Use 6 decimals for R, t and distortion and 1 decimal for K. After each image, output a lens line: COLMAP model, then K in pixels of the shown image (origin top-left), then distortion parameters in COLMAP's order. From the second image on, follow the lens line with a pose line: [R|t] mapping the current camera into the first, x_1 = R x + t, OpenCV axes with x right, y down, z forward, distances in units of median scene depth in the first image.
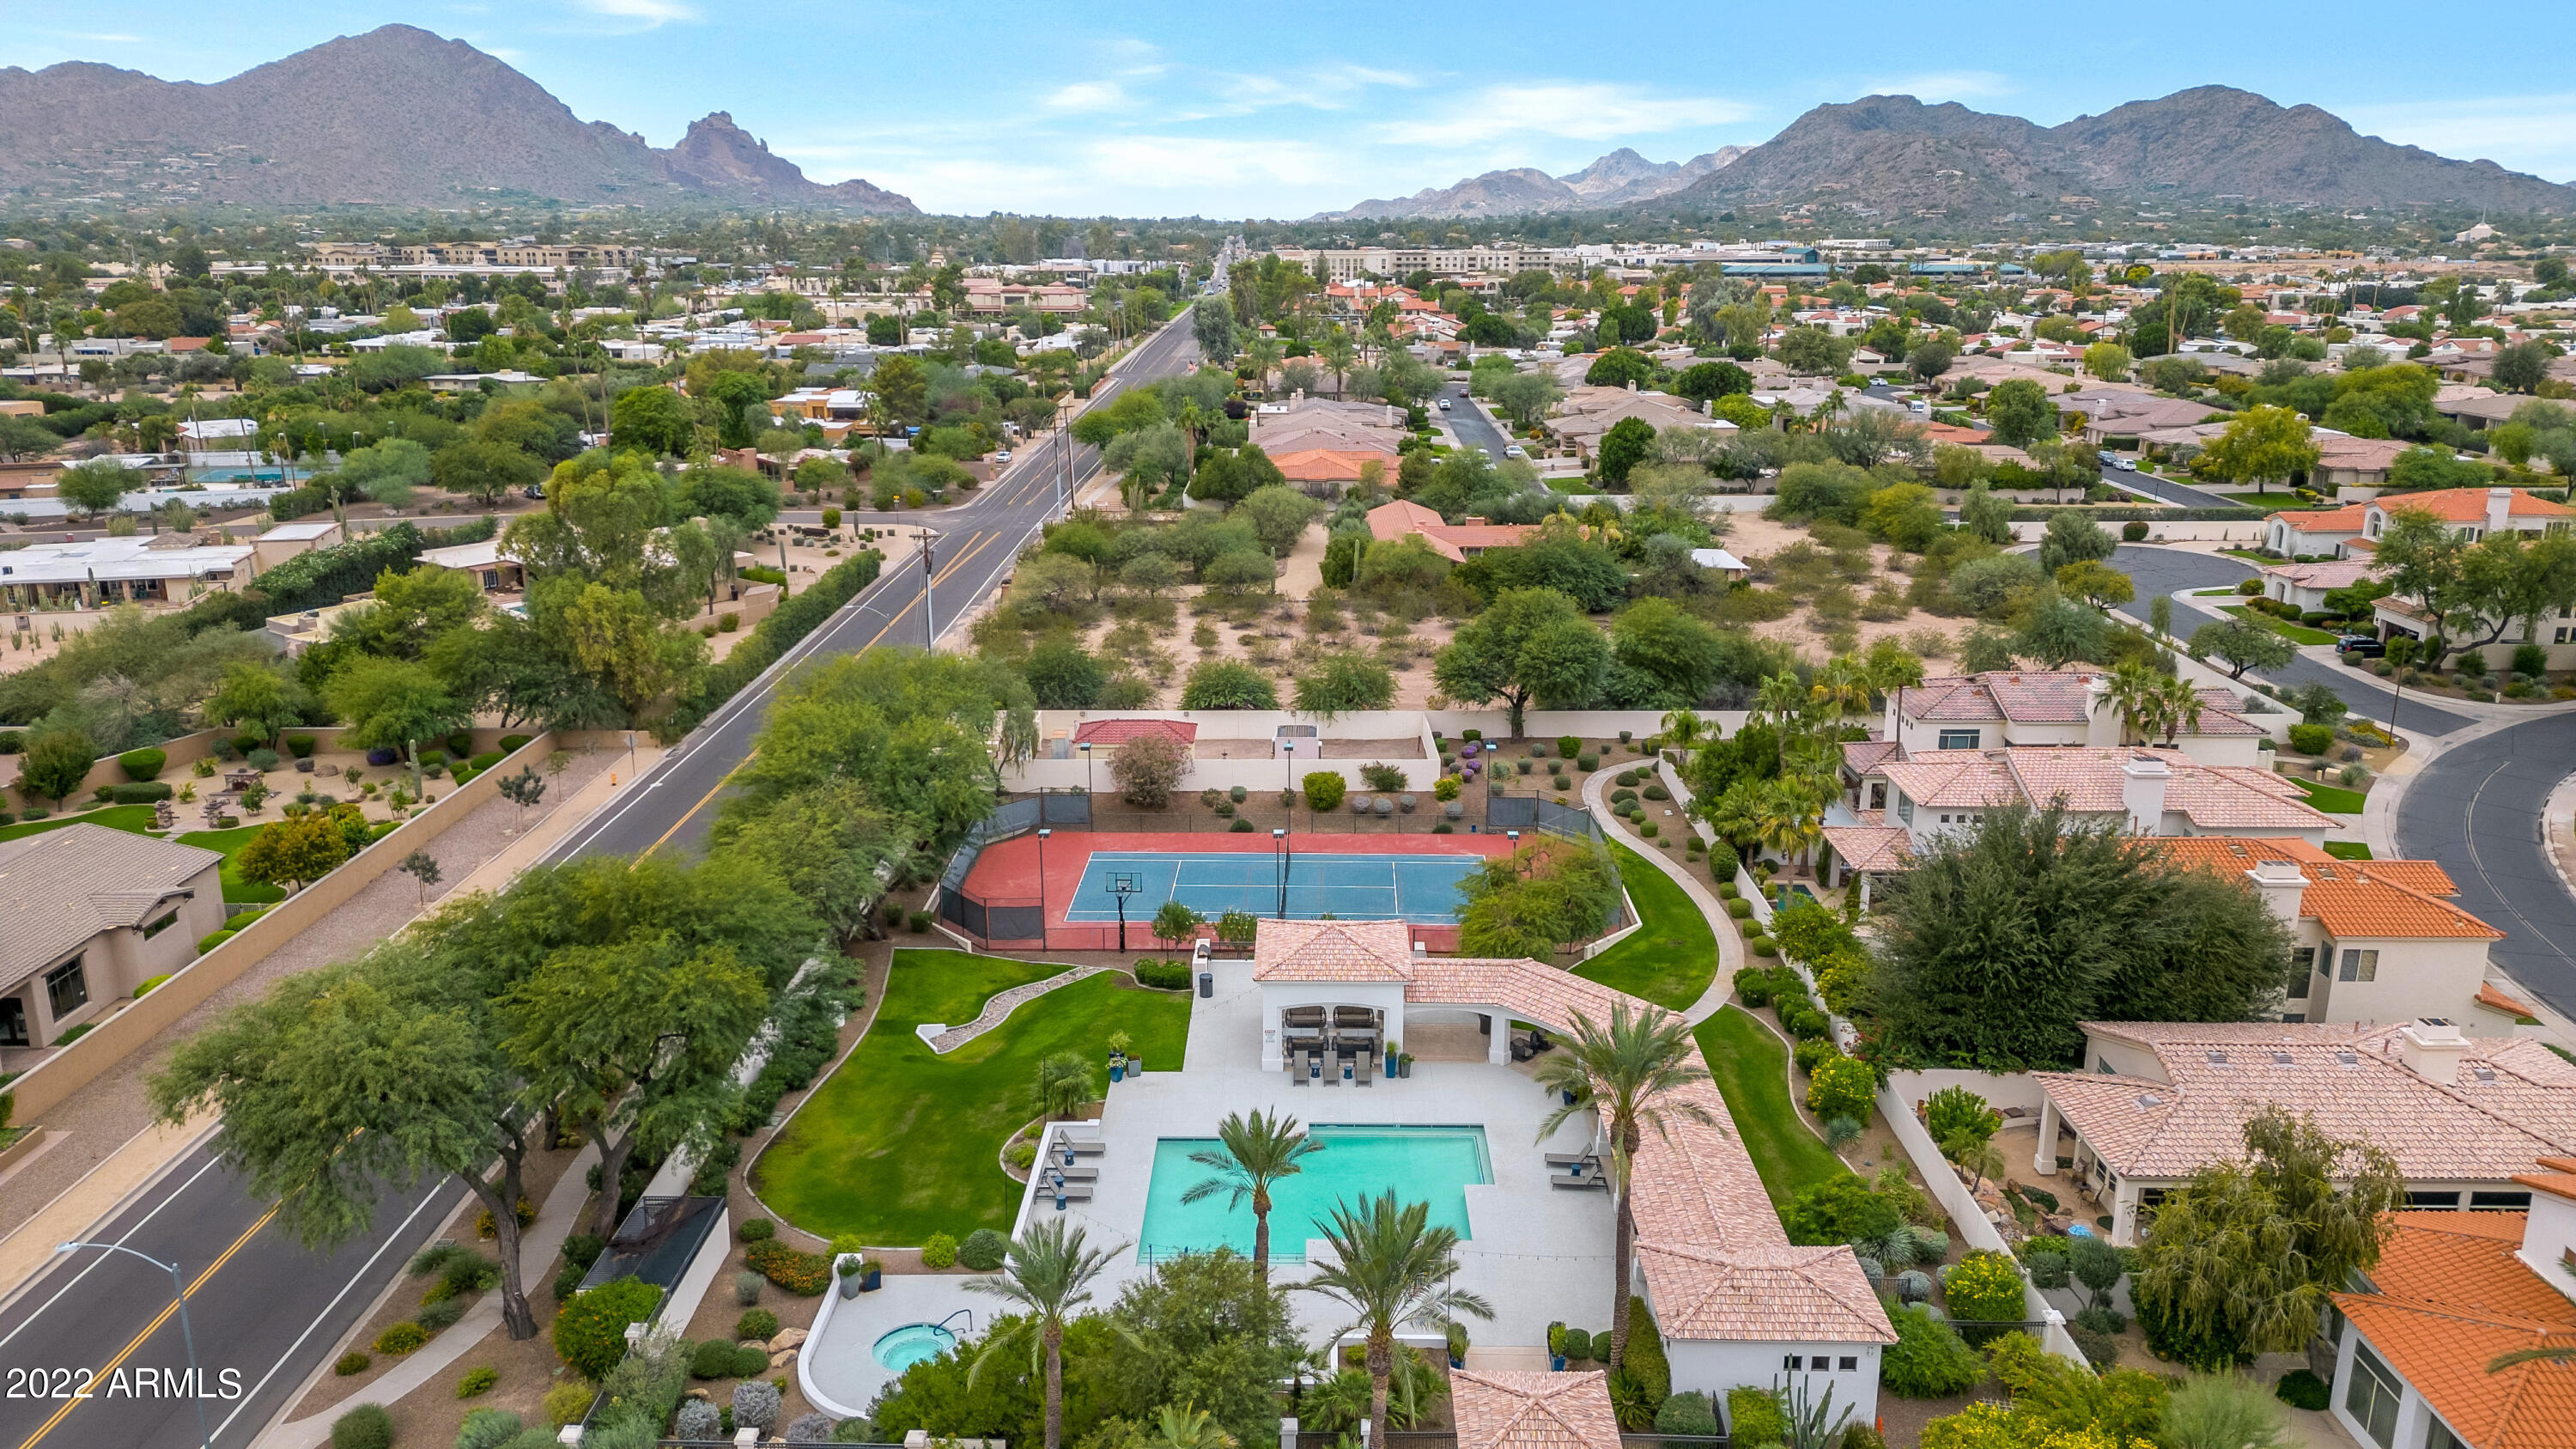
lens RADIAL K [[1788.7, 0, 1285.1], [0, 1788.7, 730.6], [0, 0, 1]] dist [0.093141, -0.101790]
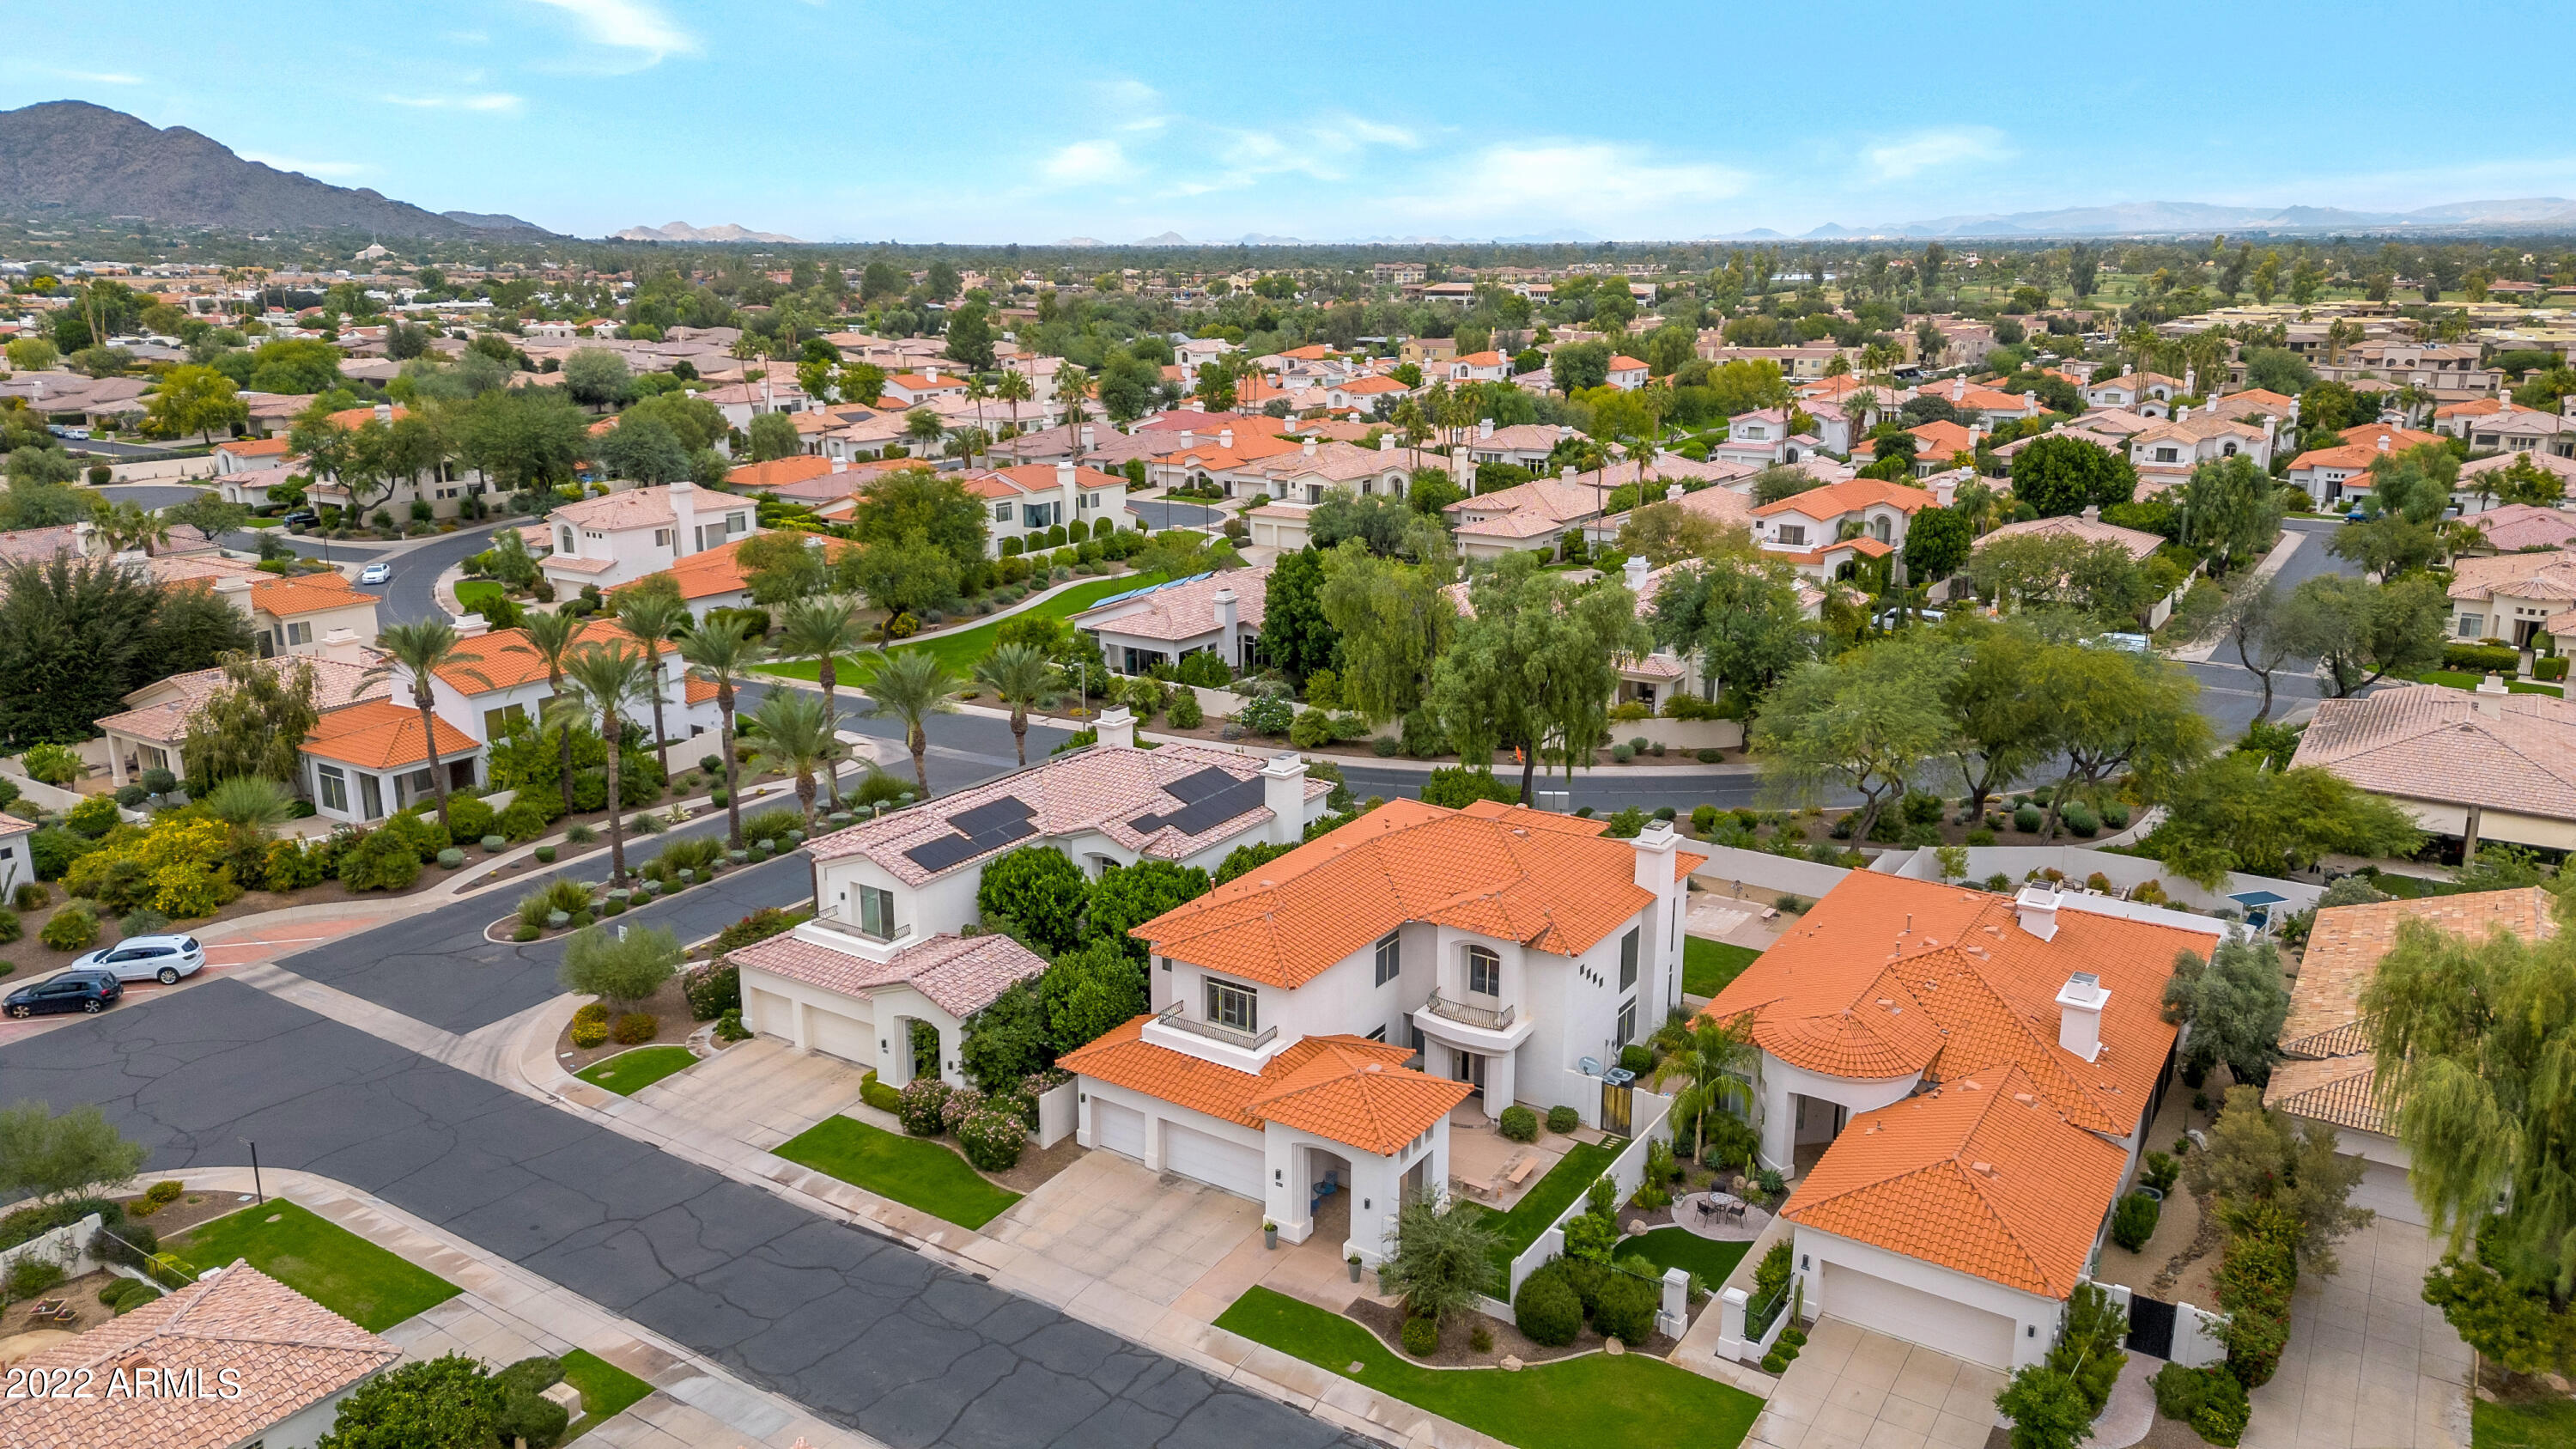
lens RADIAL K [[1788.7, 0, 1285.1], [0, 1788.7, 730.6], [0, 0, 1]] dist [0.093141, -0.101790]
pose [[0.533268, -0.217787, 0.817431, -0.034044], [0.228451, 0.967465, 0.108725, 0.030465], [-0.814515, 0.128764, 0.565672, -0.074340]]
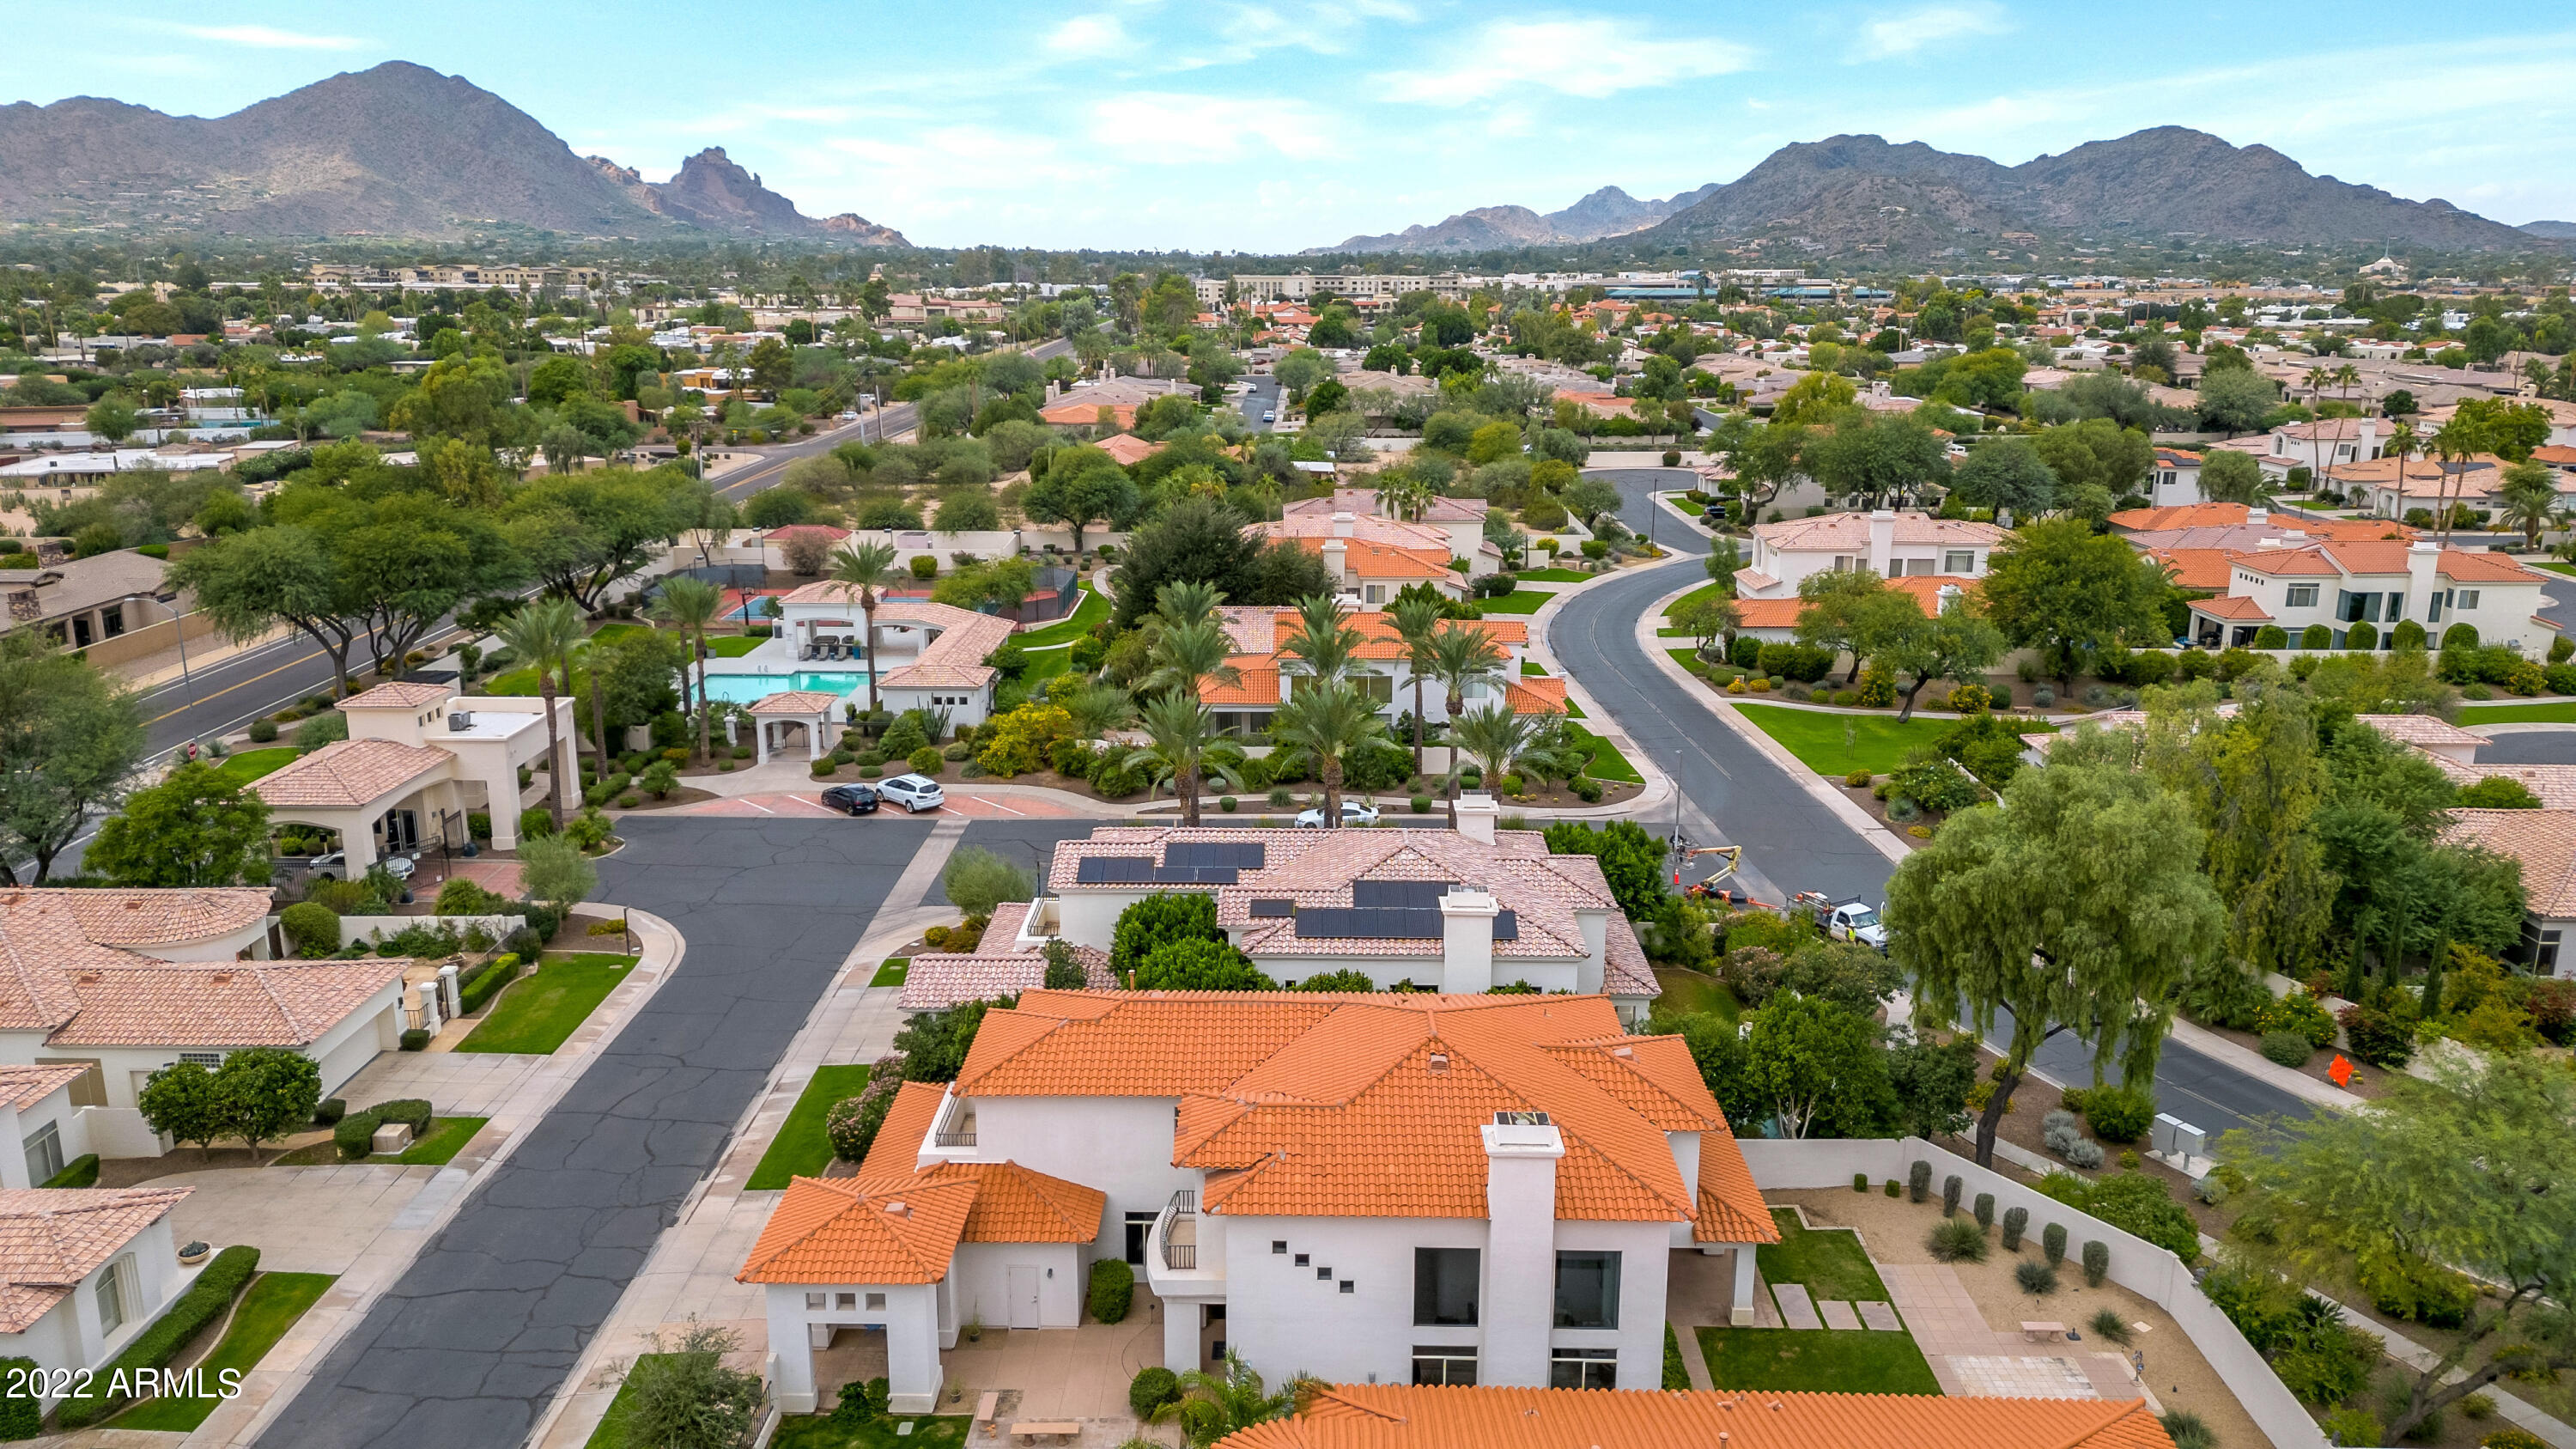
lens RADIAL K [[1788.7, 0, 1285.1], [0, 1788.7, 730.6], [0, 0, 1]] dist [0.093141, -0.101790]
pose [[0.999996, 0.002424, 0.001638, 0.064416], [-0.002392, 0.999821, -0.018773, 0.039415], [-0.001683, 0.018769, 0.999822, -0.106339]]
